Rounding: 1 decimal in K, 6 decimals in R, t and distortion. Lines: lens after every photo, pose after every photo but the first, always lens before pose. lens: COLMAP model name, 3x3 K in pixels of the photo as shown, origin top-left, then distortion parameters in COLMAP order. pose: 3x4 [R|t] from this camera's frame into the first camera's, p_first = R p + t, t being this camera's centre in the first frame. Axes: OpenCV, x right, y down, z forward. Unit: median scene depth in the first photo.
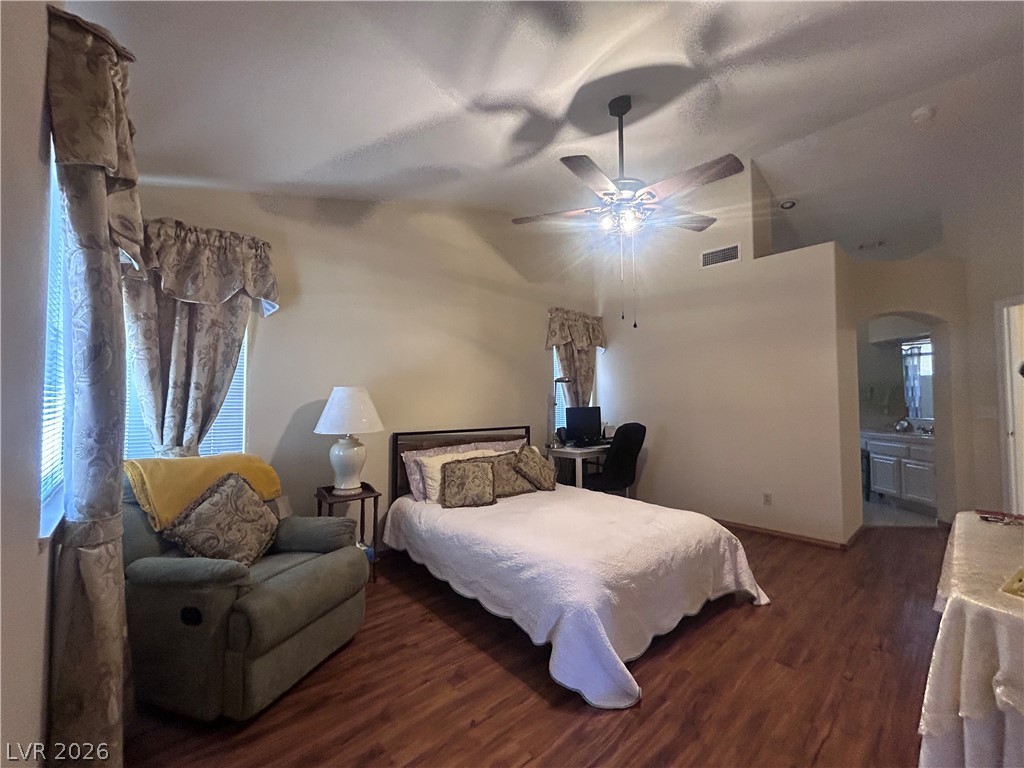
lens RADIAL K [[416.7, 0, 512.5], [0, 416.7, 385.3], [0, 0, 1]] dist [0.002644, 0.000303]
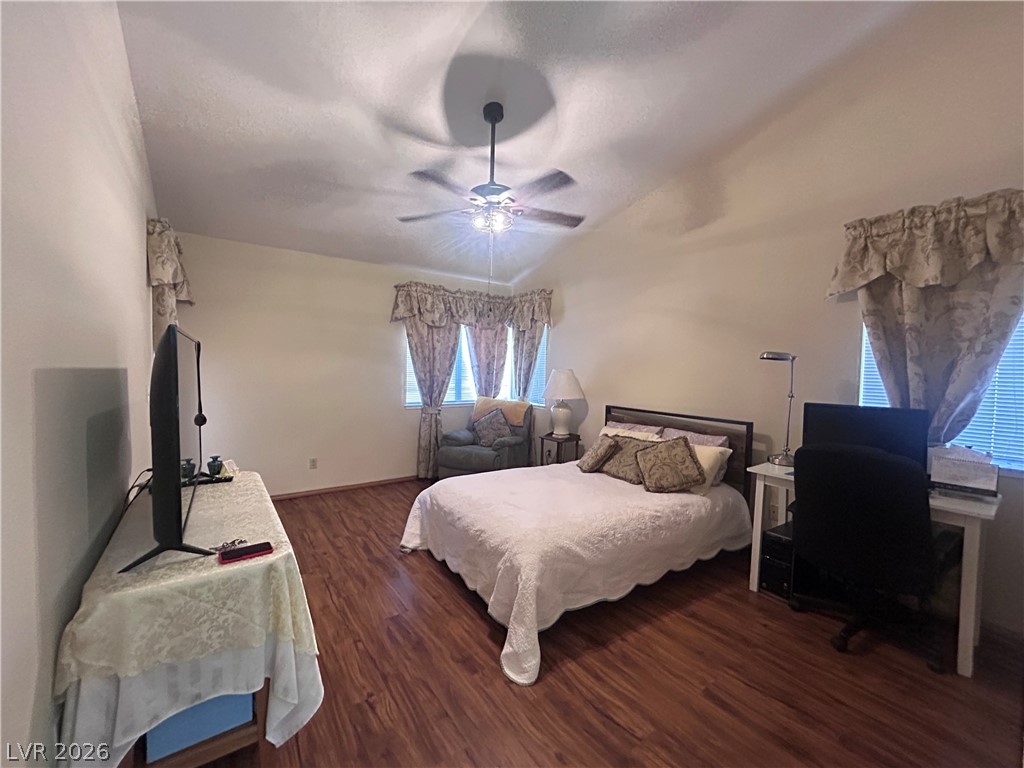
lens RADIAL K [[416.7, 0, 506.3], [0, 416.7, 385.1], [0, 0, 1]] dist [0.002644, 0.000303]
pose [[-0.120968, 0.042698, -0.991738, 1.253282], [0.018548, 0.998997, 0.040749, -0.005215], [0.992483, -0.013465, -0.121639, 1.057514]]
